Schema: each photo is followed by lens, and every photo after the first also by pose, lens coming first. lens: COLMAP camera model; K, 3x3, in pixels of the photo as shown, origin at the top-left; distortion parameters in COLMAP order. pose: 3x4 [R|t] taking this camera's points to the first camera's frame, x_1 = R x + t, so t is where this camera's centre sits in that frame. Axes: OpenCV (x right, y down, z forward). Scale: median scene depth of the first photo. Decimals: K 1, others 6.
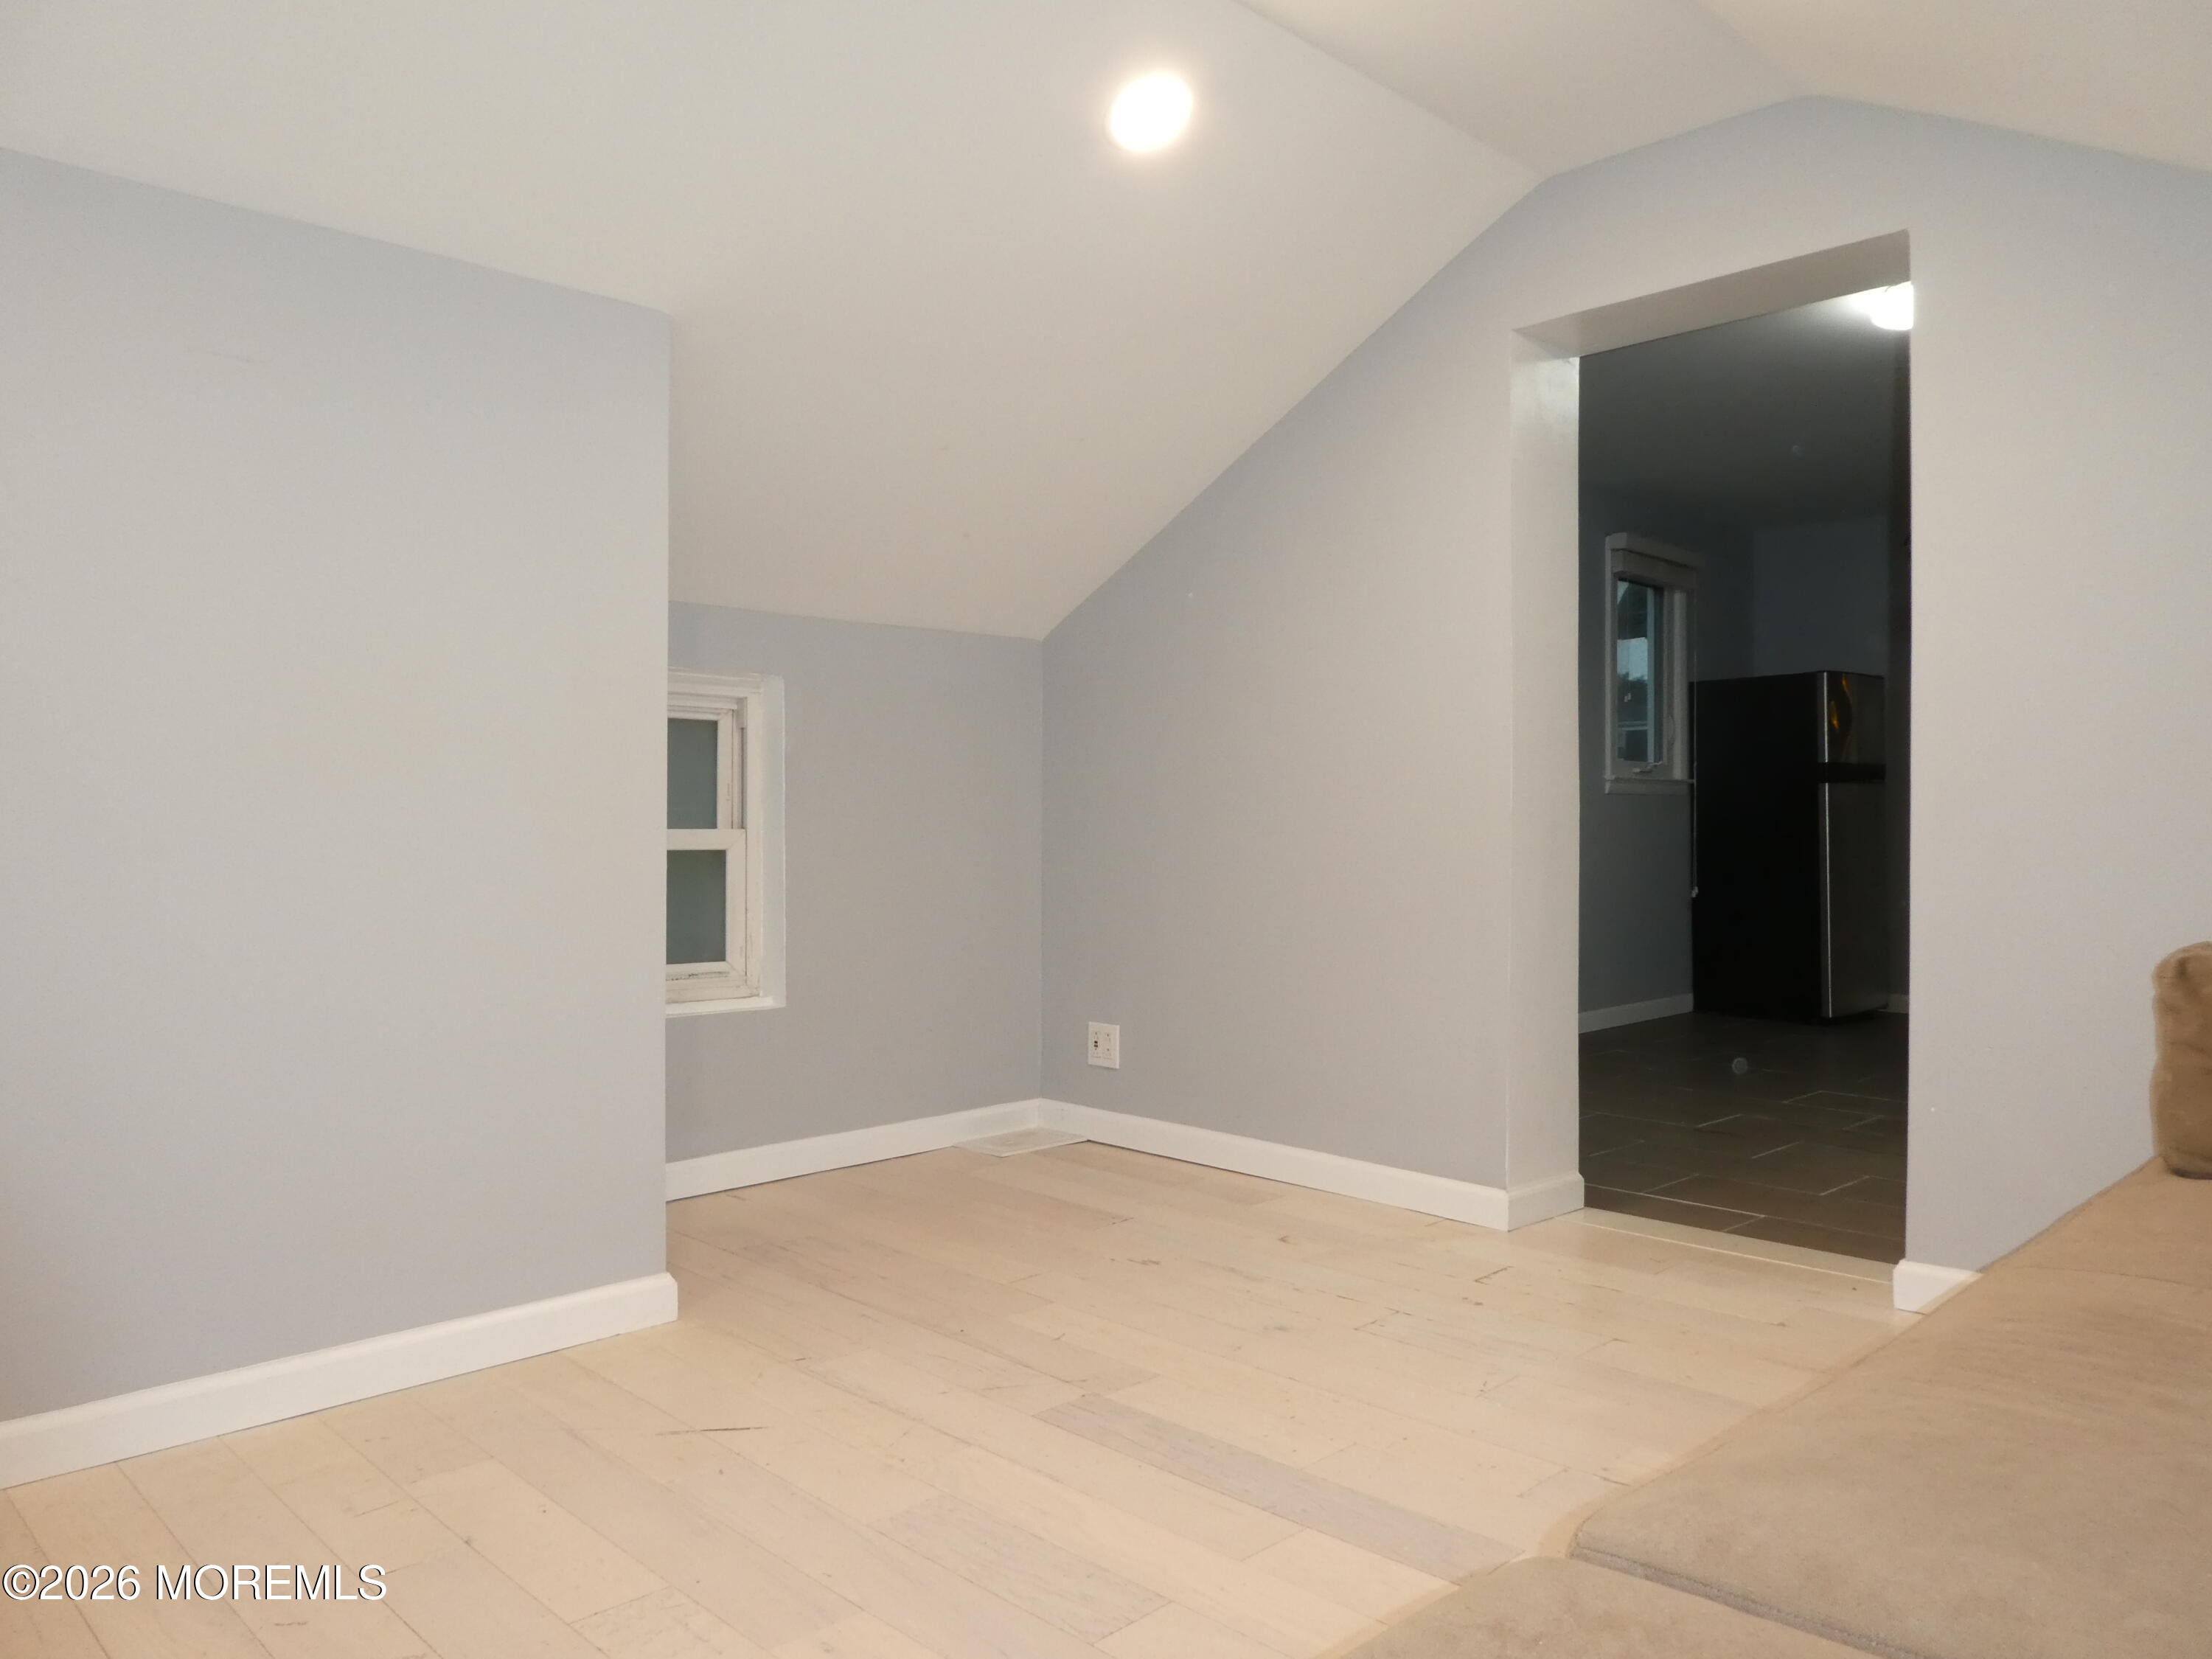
lens RADIAL K [[1578.9, 0, 1106.0], [0, 1578.9, 829.5], [0, 0, 1]] dist [-0.028101, -0.002697]
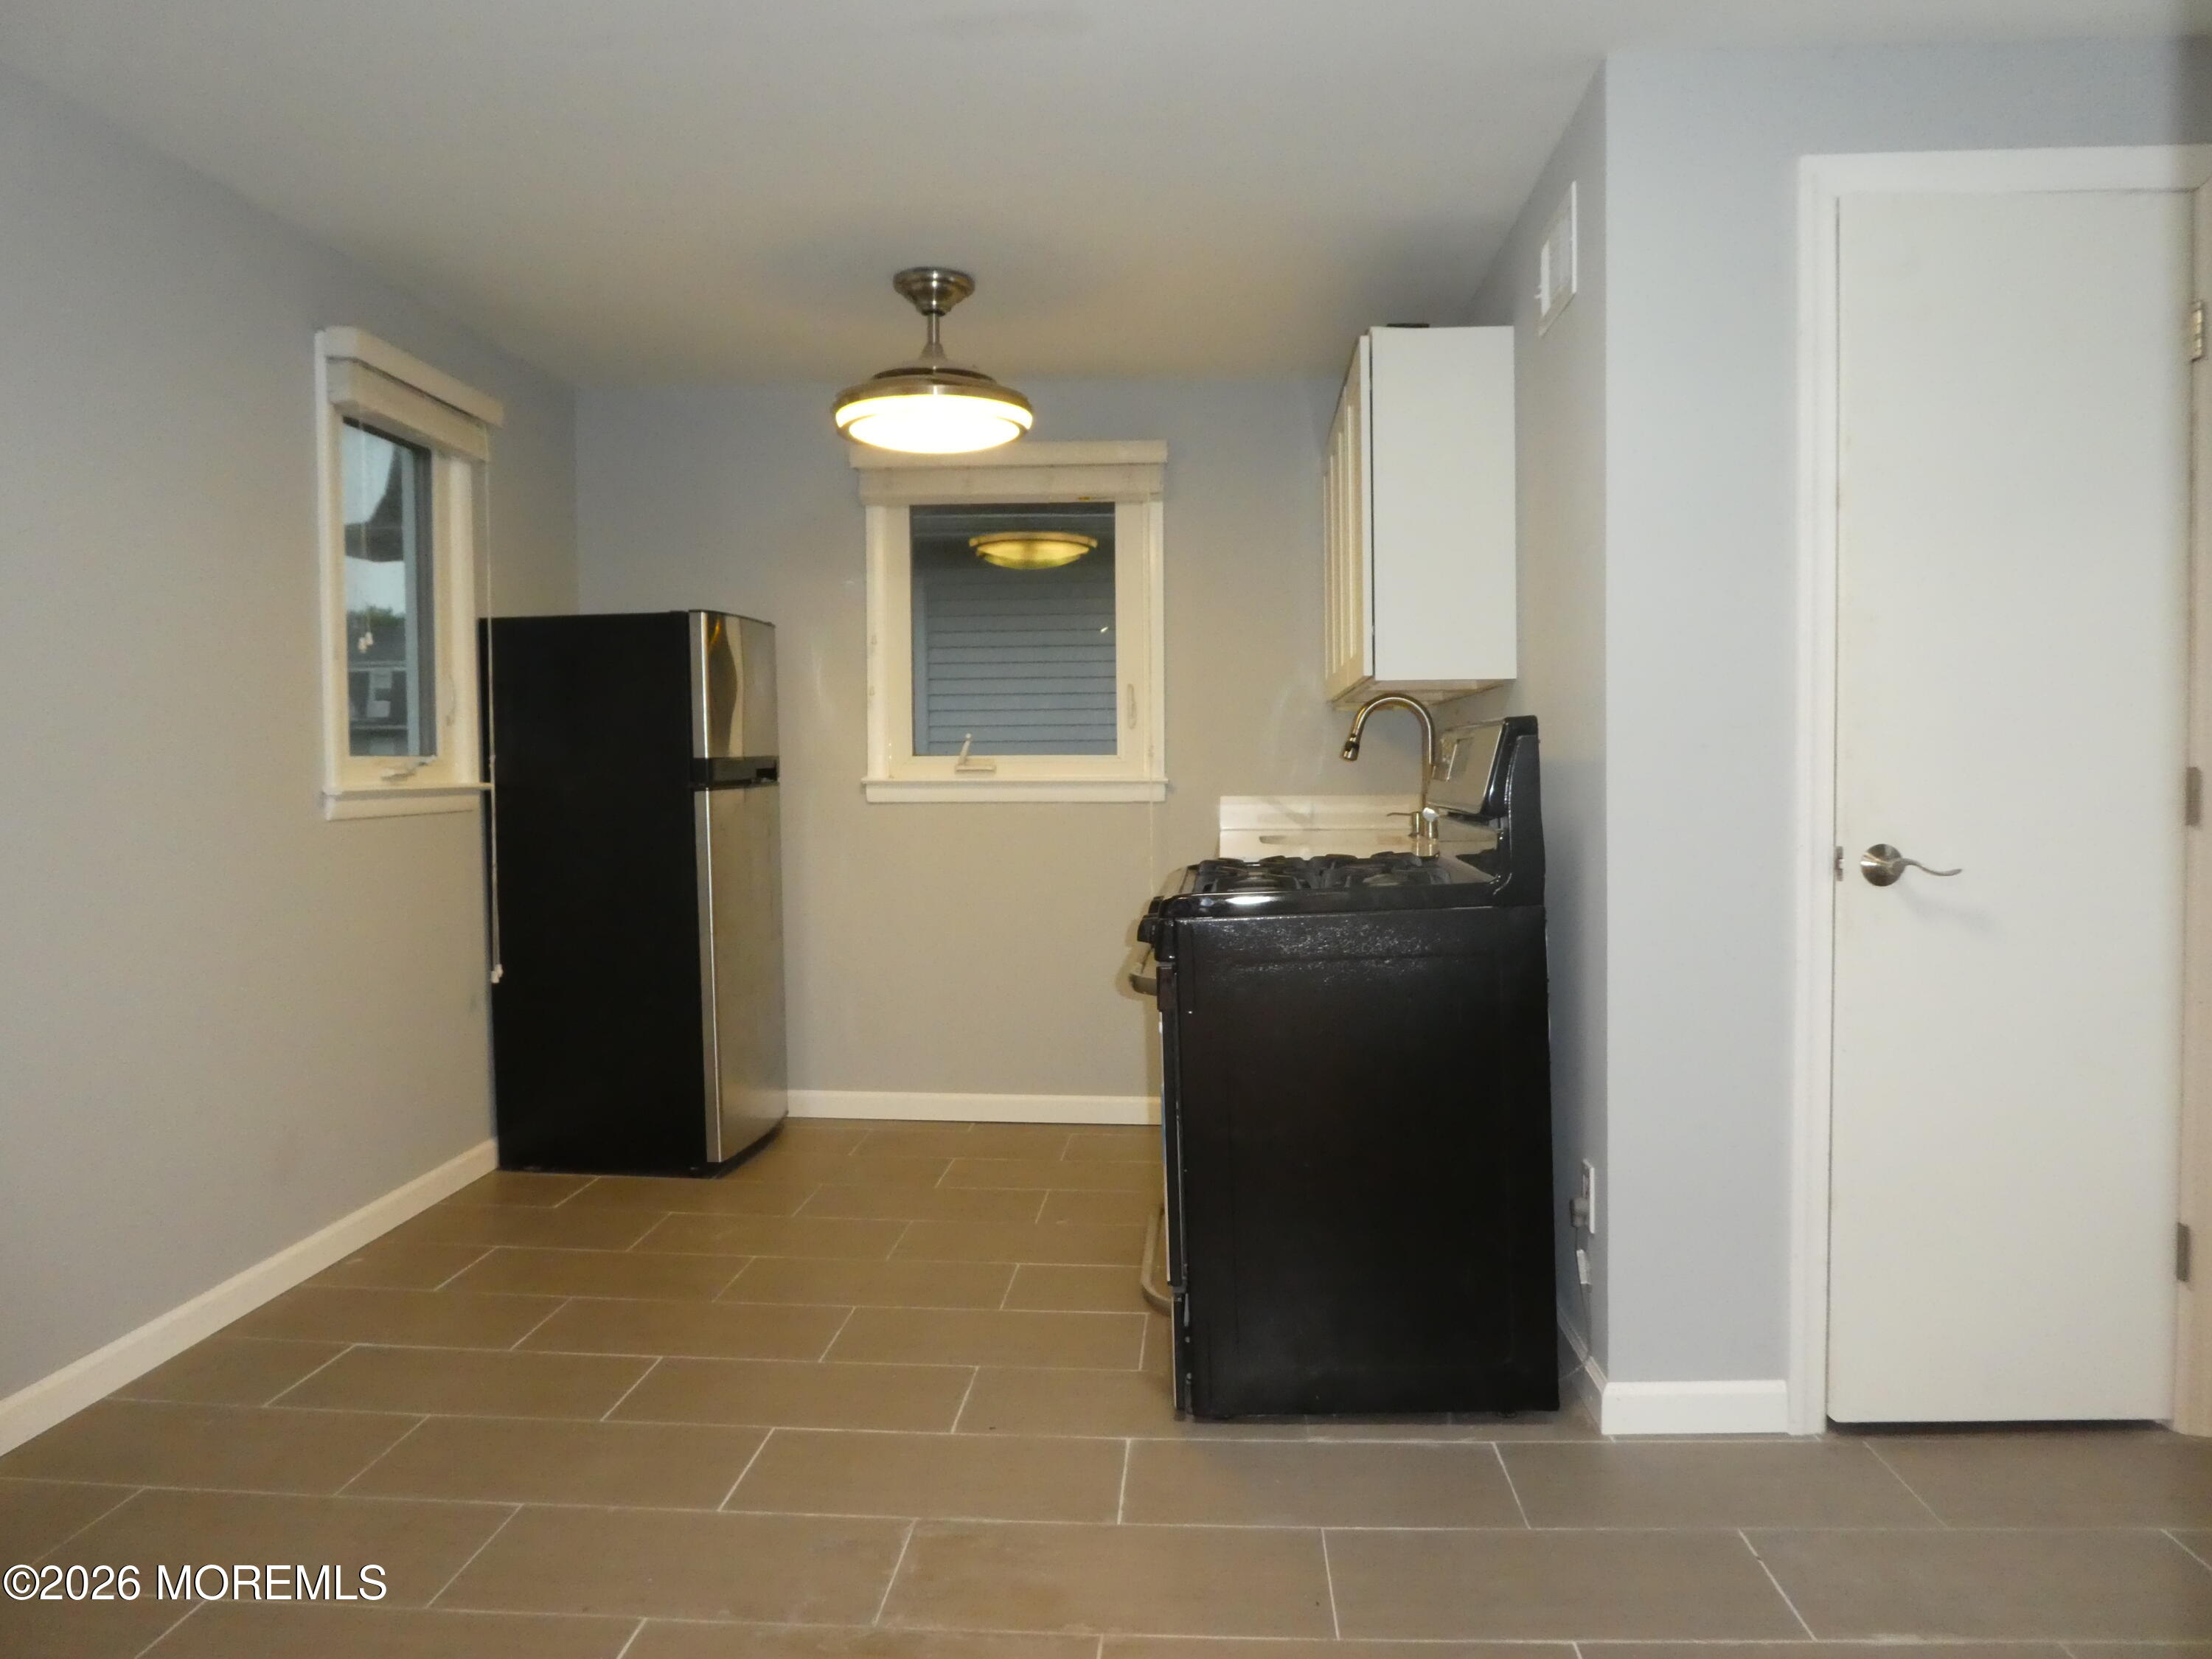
lens RADIAL K [[1578.9, 0, 1106.0], [0, 1578.9, 829.5], [0, 0, 1]] dist [-0.028101, -0.002697]
pose [[0.740164, -0.033681, 0.671582, 0.151392], [0.010106, 0.999189, 0.038973, -0.036671], [-0.672350, -0.022060, 0.739905, 0.417101]]
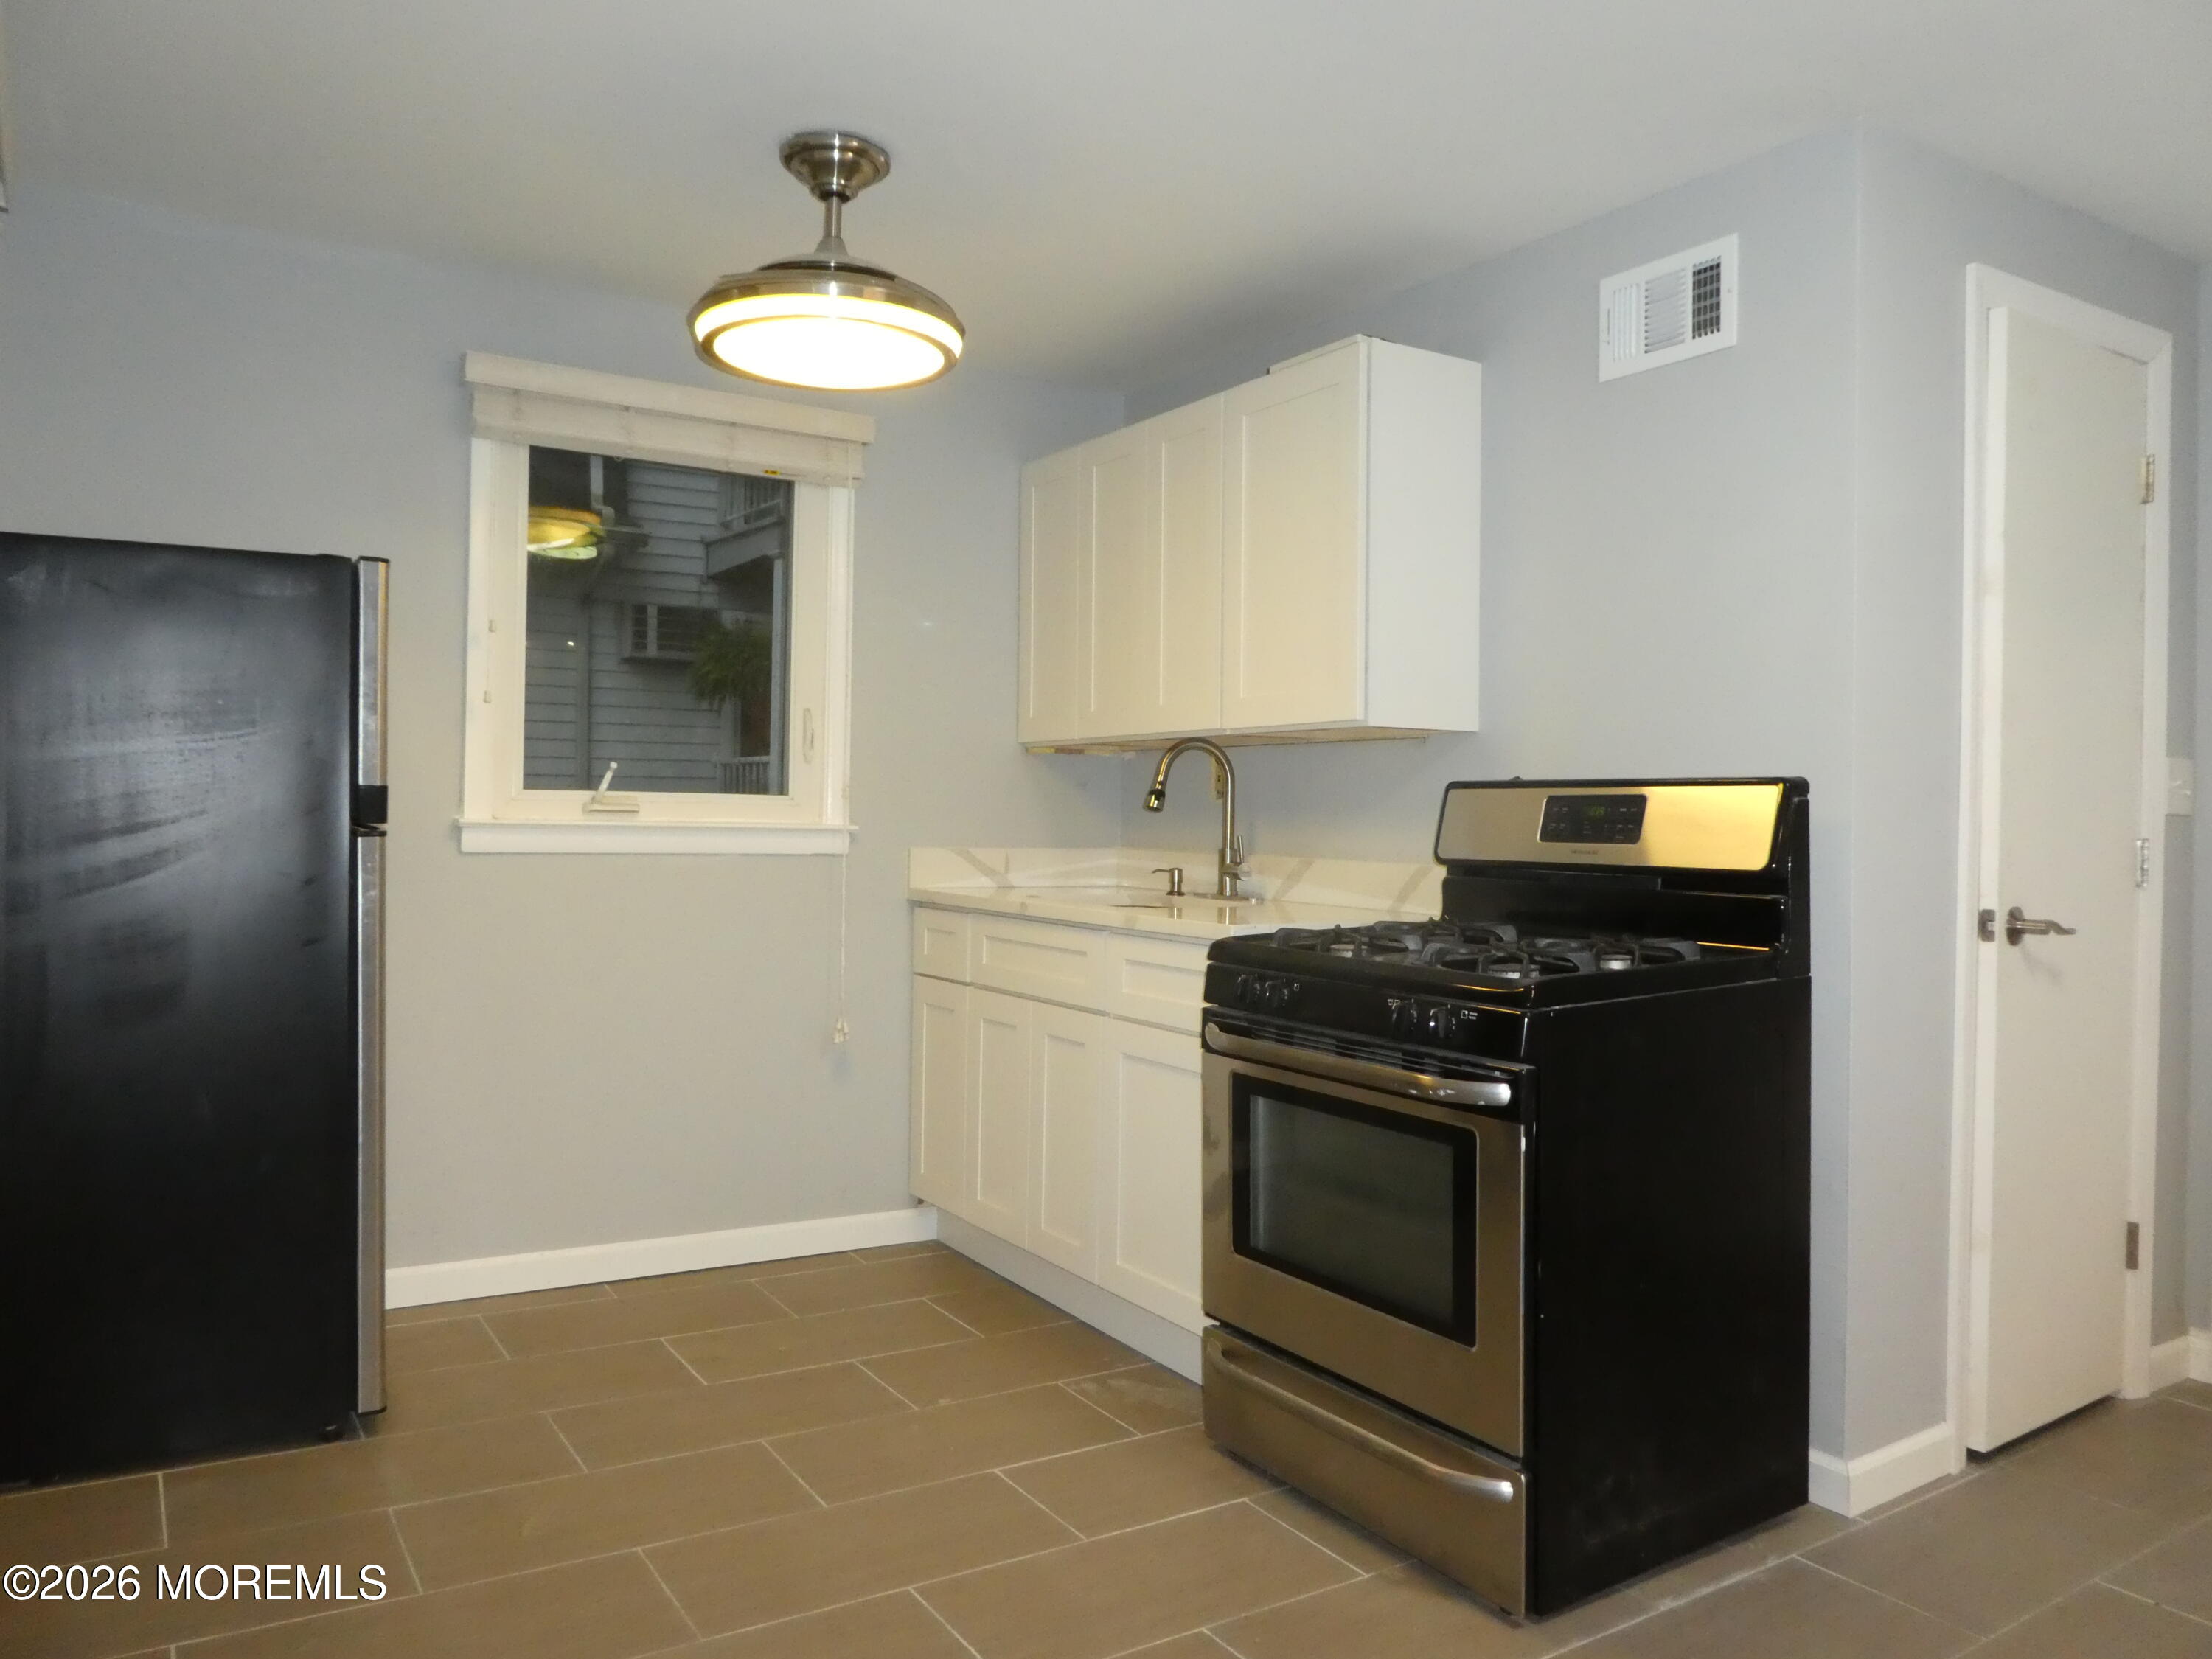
lens RADIAL K [[1578.9, 0, 1106.0], [0, 1578.9, 829.5], [0, 0, 1]] dist [-0.028101, -0.002697]
pose [[0.196377, -0.006172, 0.980509, 0.096689], [-0.014103, 0.999859, 0.009119, -0.037004], [-0.980427, -0.015619, 0.196262, 0.720459]]
